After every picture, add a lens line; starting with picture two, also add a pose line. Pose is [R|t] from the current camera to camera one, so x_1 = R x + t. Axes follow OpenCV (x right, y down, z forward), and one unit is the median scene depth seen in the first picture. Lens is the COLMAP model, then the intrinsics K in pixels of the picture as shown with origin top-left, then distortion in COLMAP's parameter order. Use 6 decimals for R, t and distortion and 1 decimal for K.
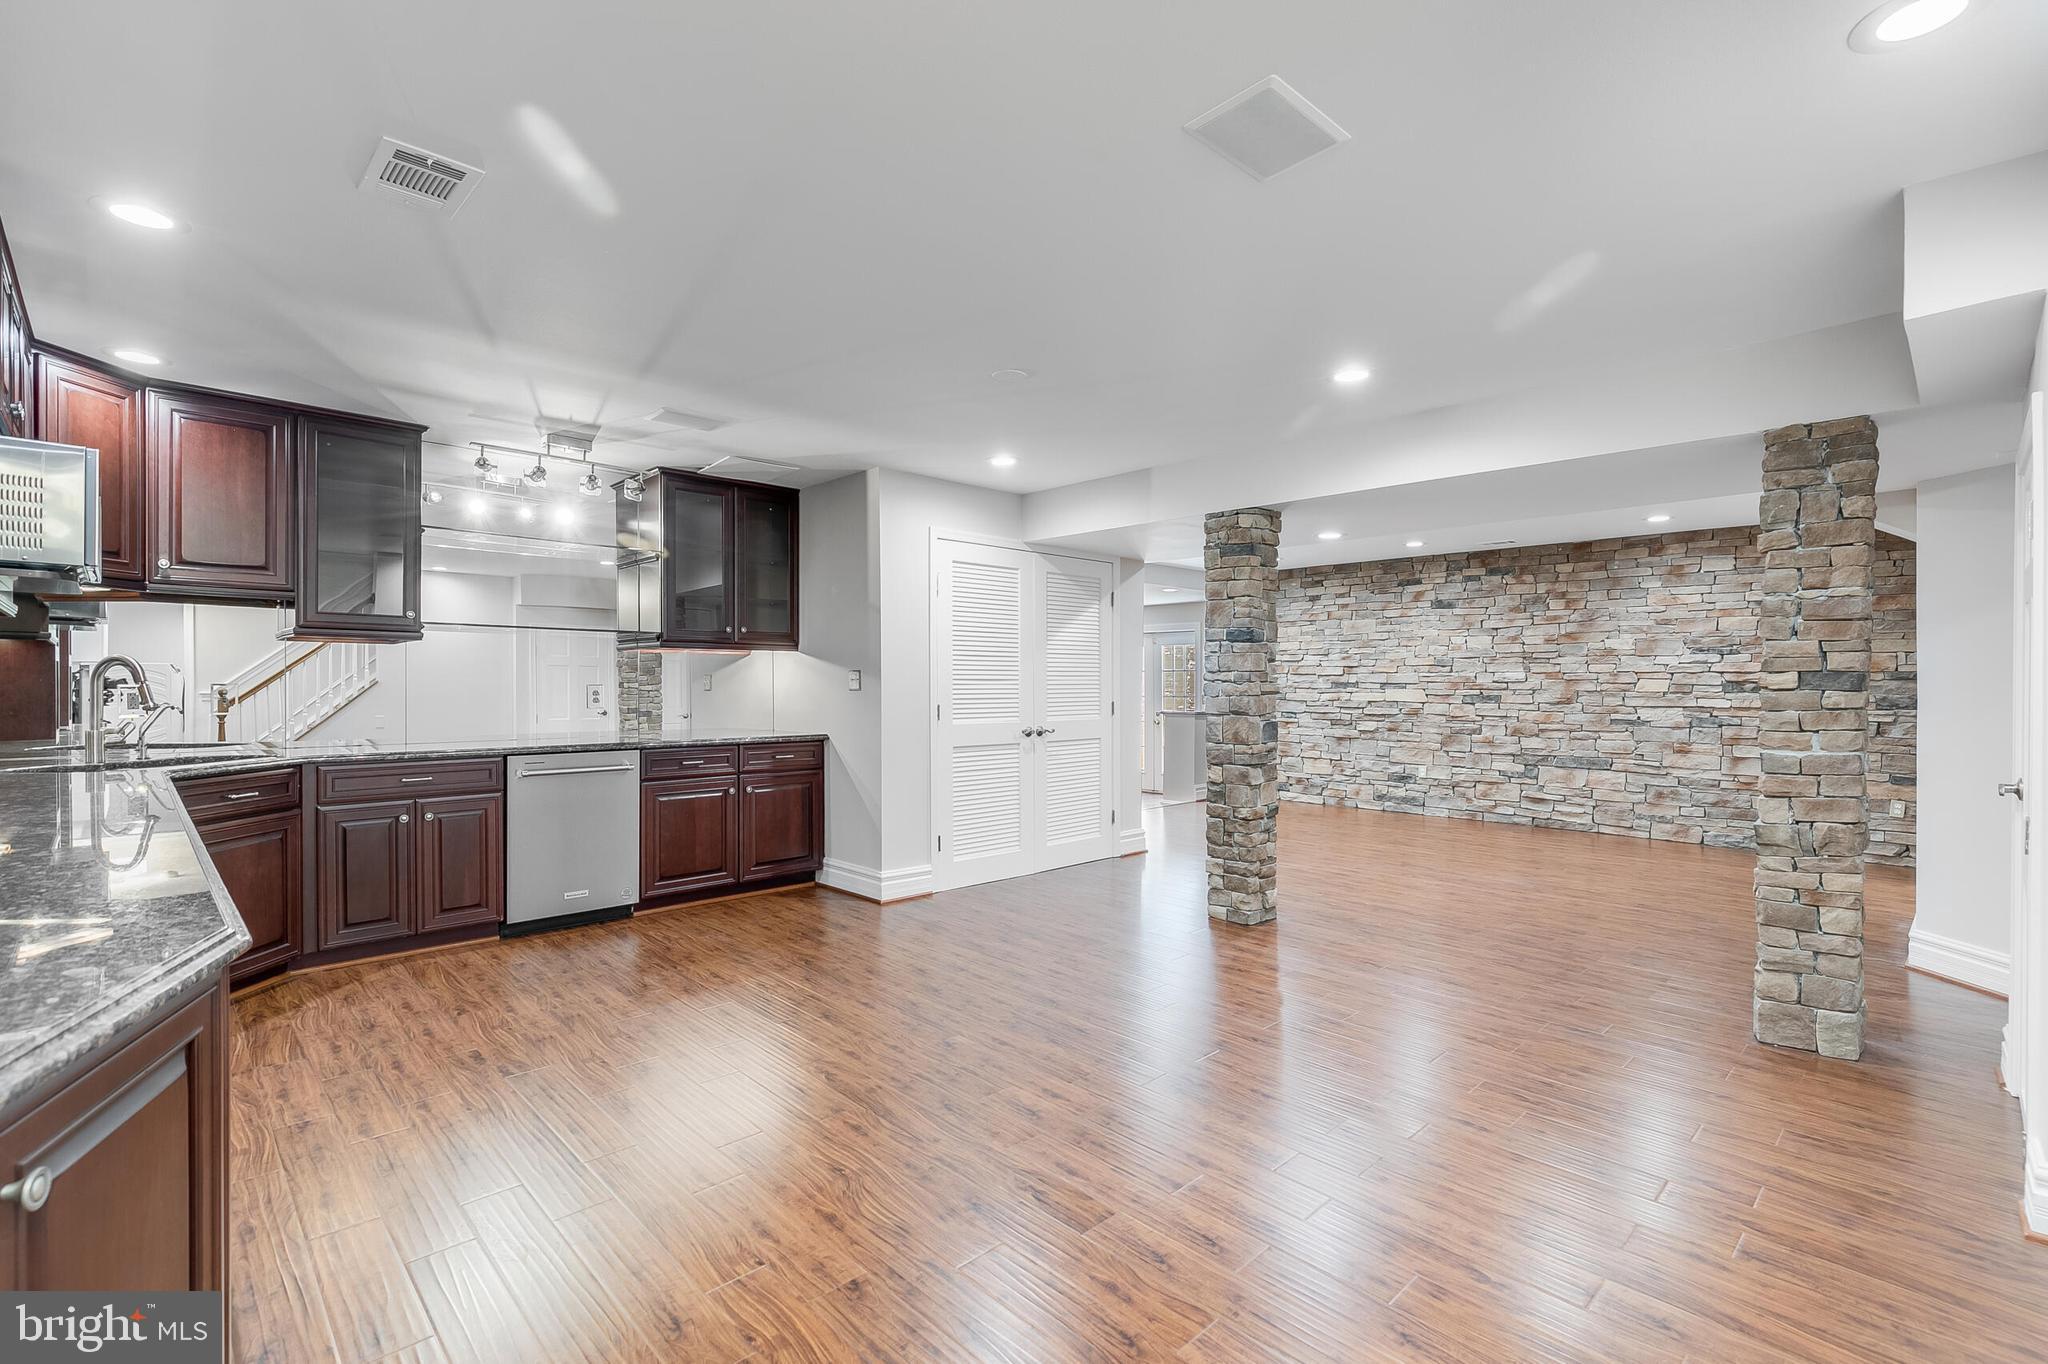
lens RADIAL K [[918.0, 0, 1023.9], [0, 918.0, 681.8], [0, 0, 1]] dist [0.003076, -0.000727]
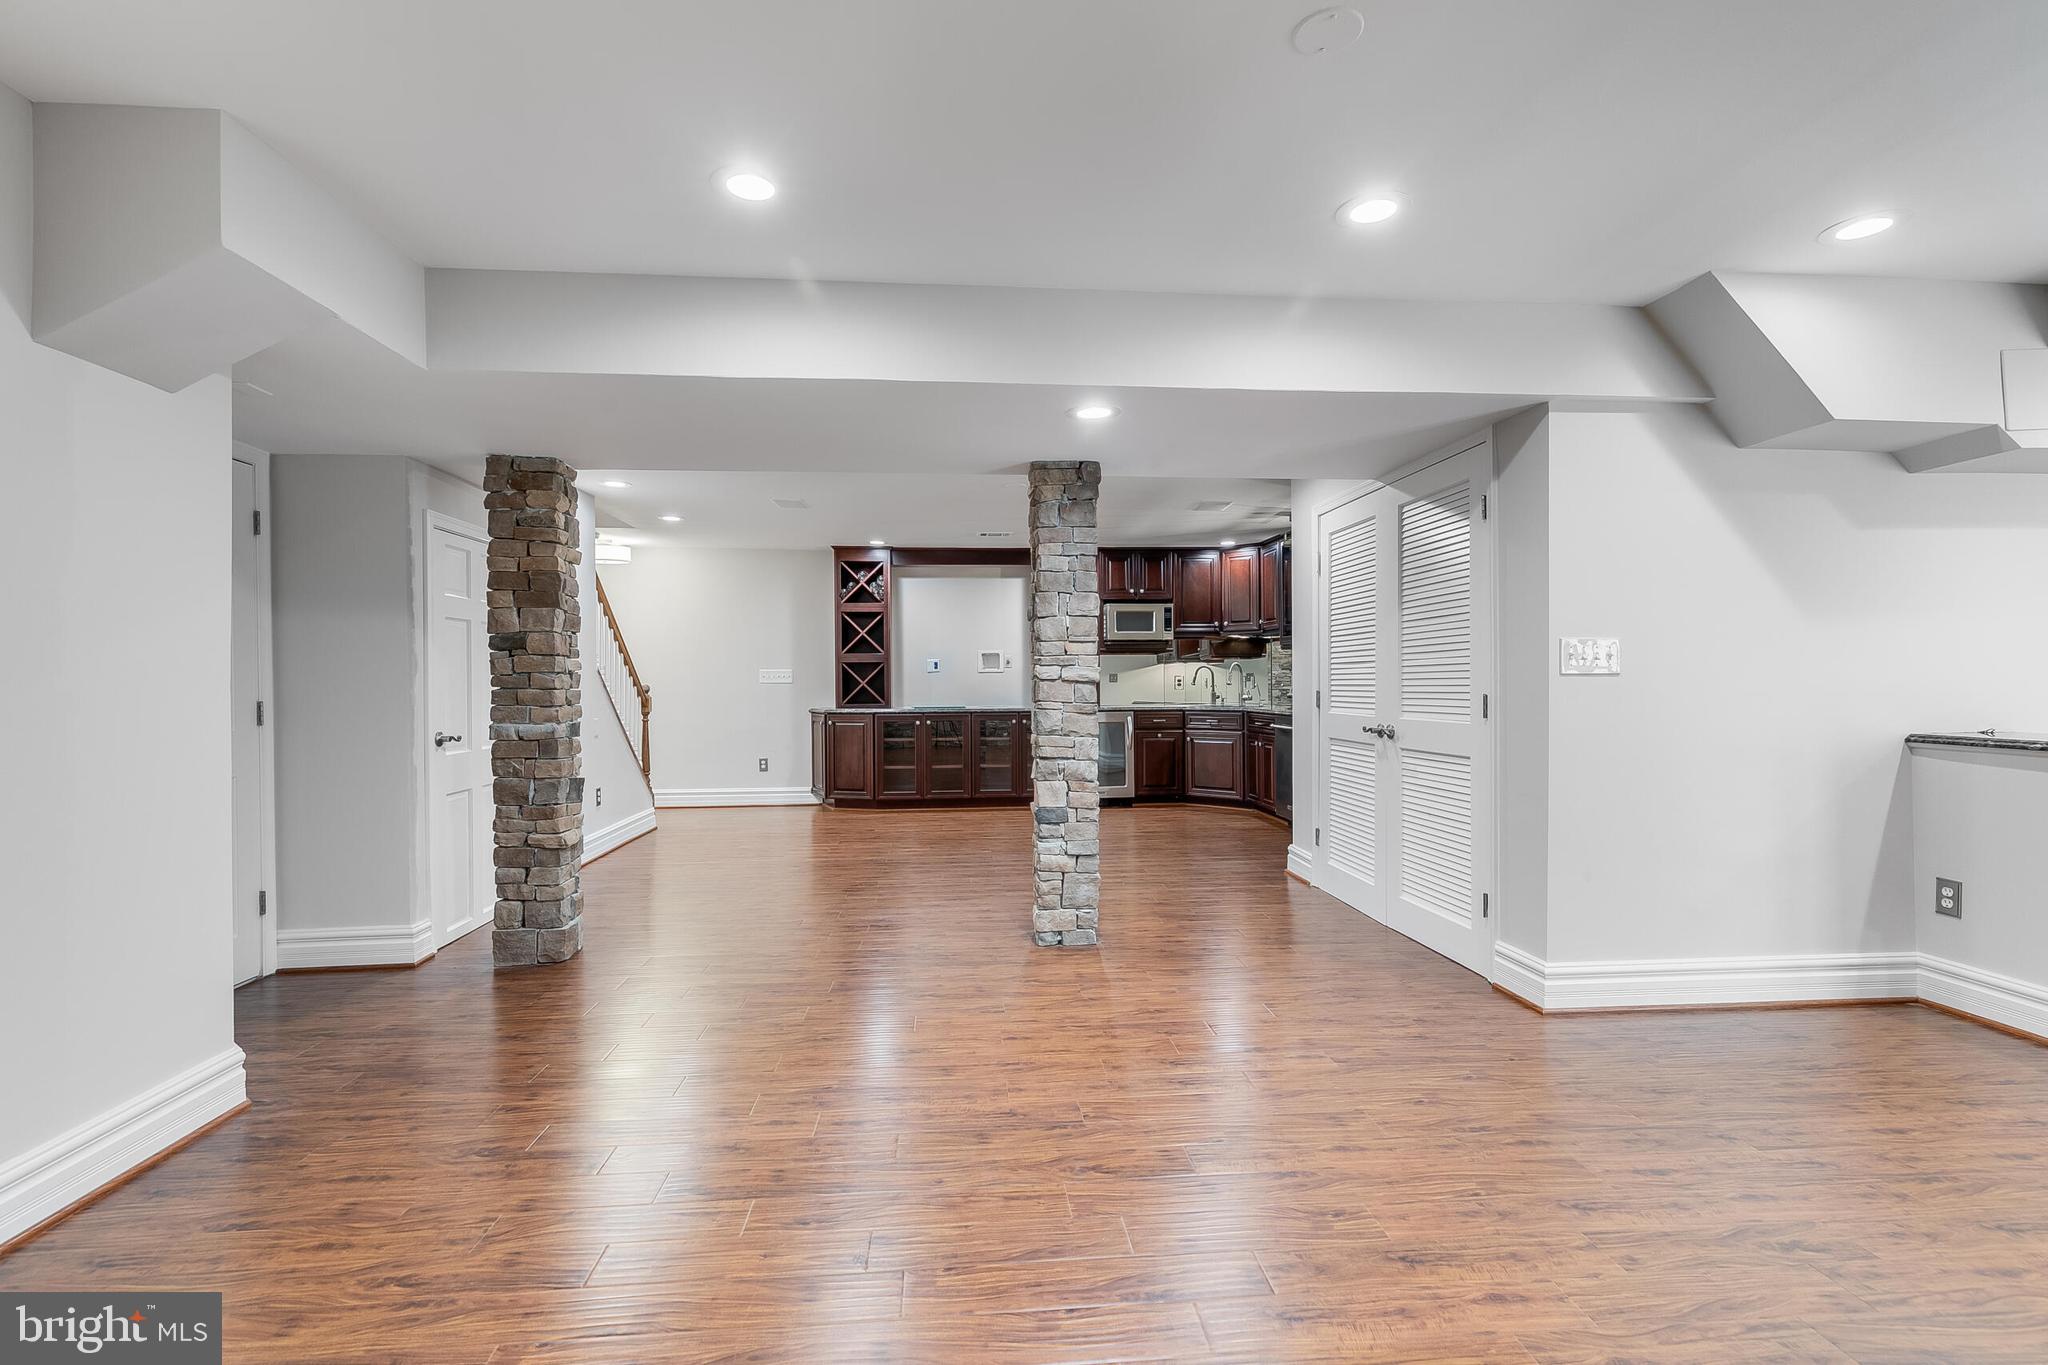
lens RADIAL K [[918.0, 0, 1025.5], [0, 918.0, 681.4], [0, 0, 1]] dist [0.003076, -0.000727]
pose [[-0.626679, 0.000906, -0.779277, 1.130256], [0.004612, 0.999986, -0.002546, 0.022102], [0.779264, -0.005189, -0.626674, 1.835052]]
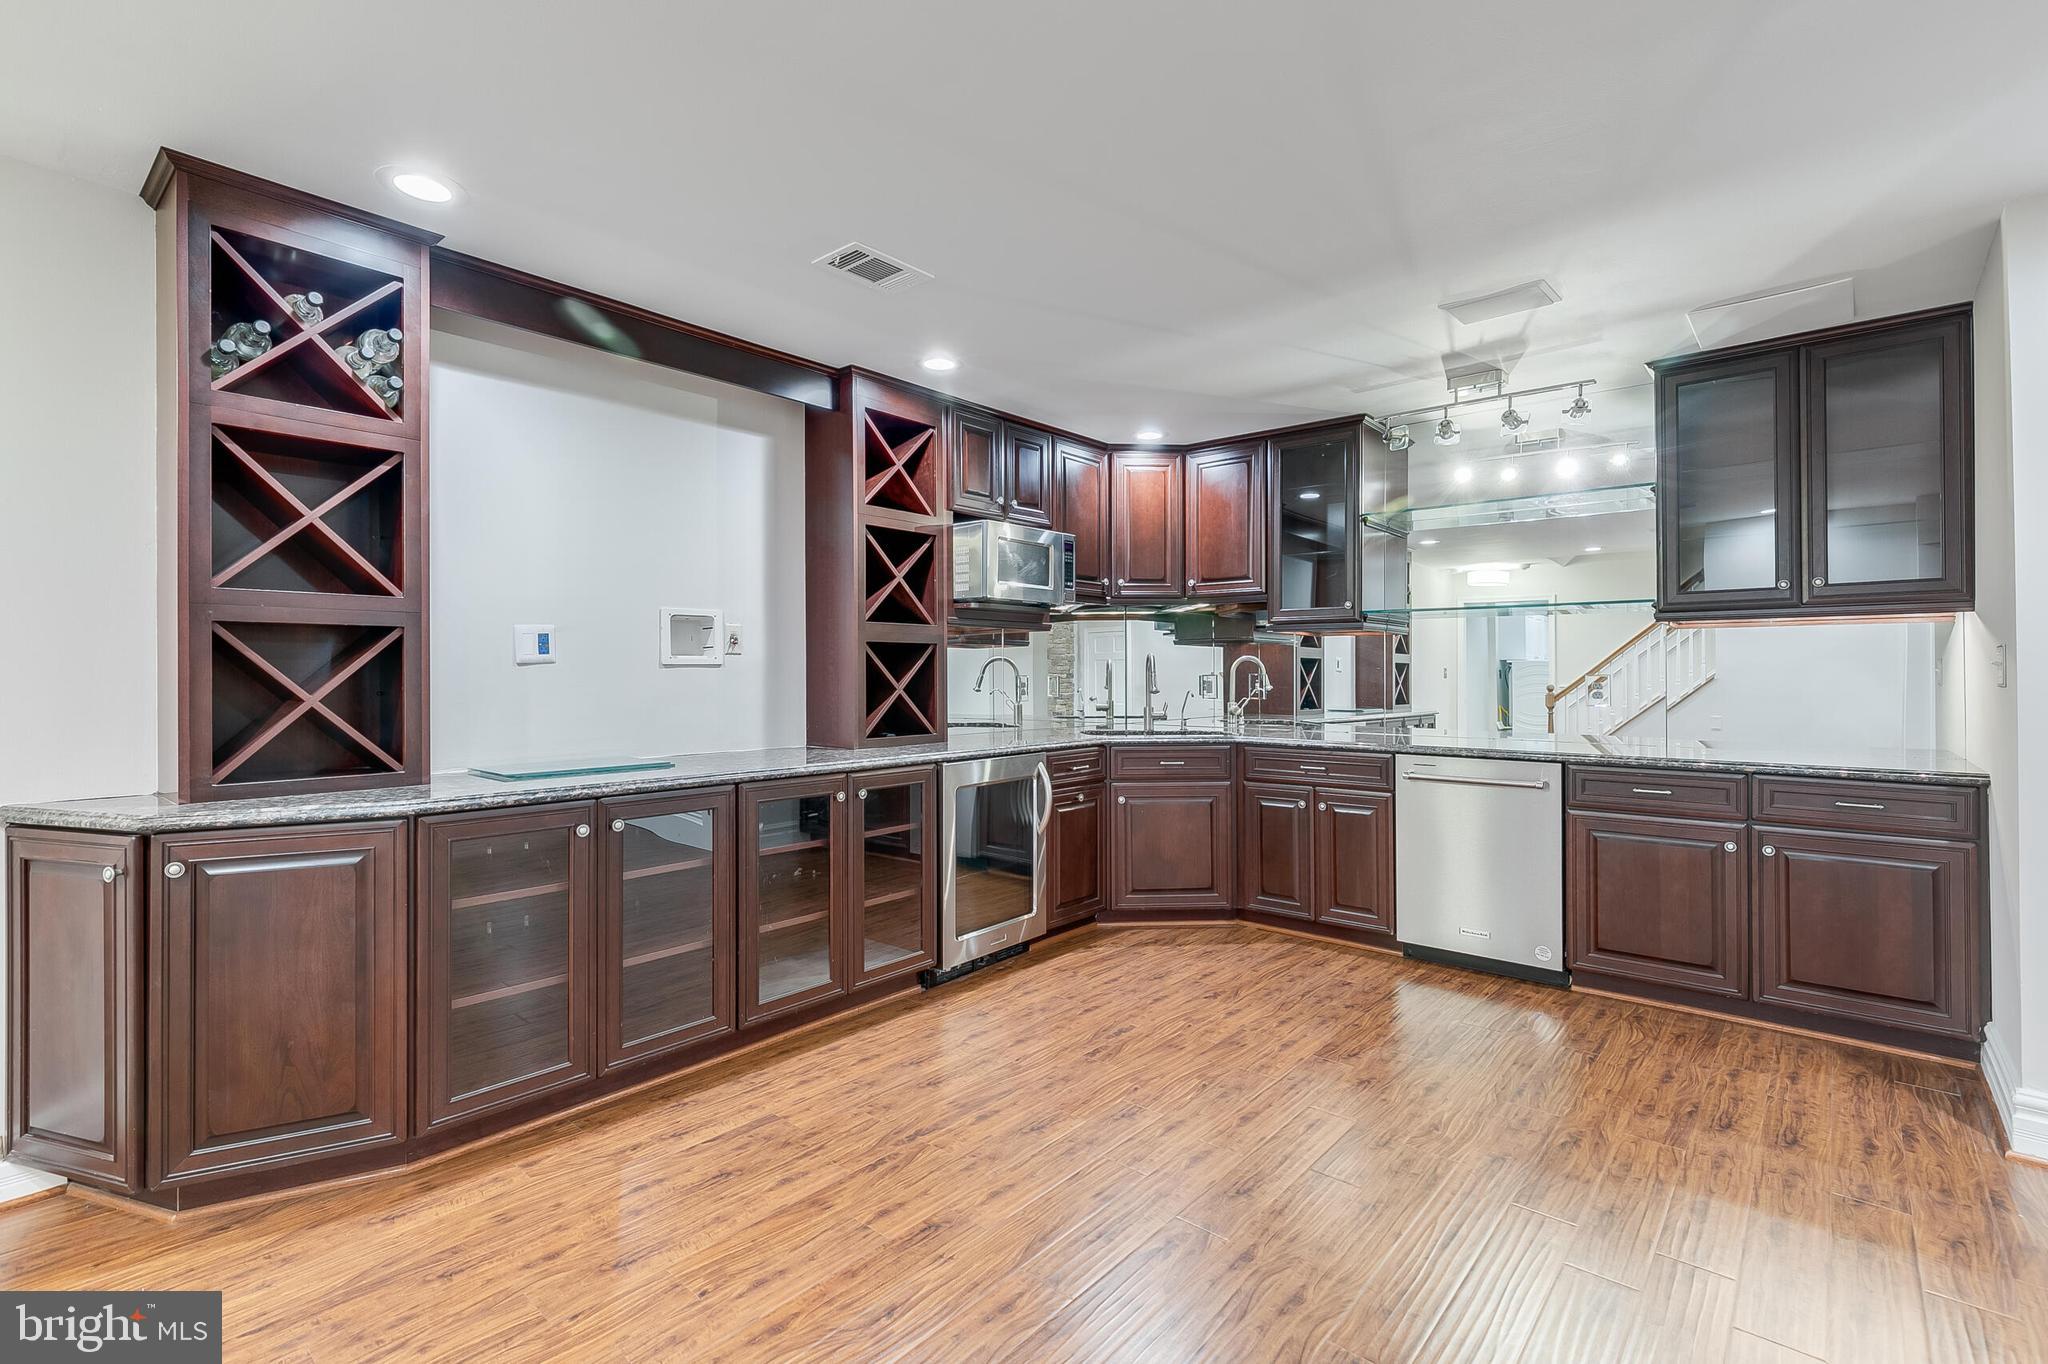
lens RADIAL K [[918.0, 0, 1029.7], [0, 918.0, 671.3], [0, 0, 1]] dist [0.003076, -0.000727]
pose [[0.091570, -0.005459, -0.995784, 0.327037], [0.001101, 0.999985, -0.005381, 0.004368], [0.995798, -0.000603, 0.091574, 0.605830]]
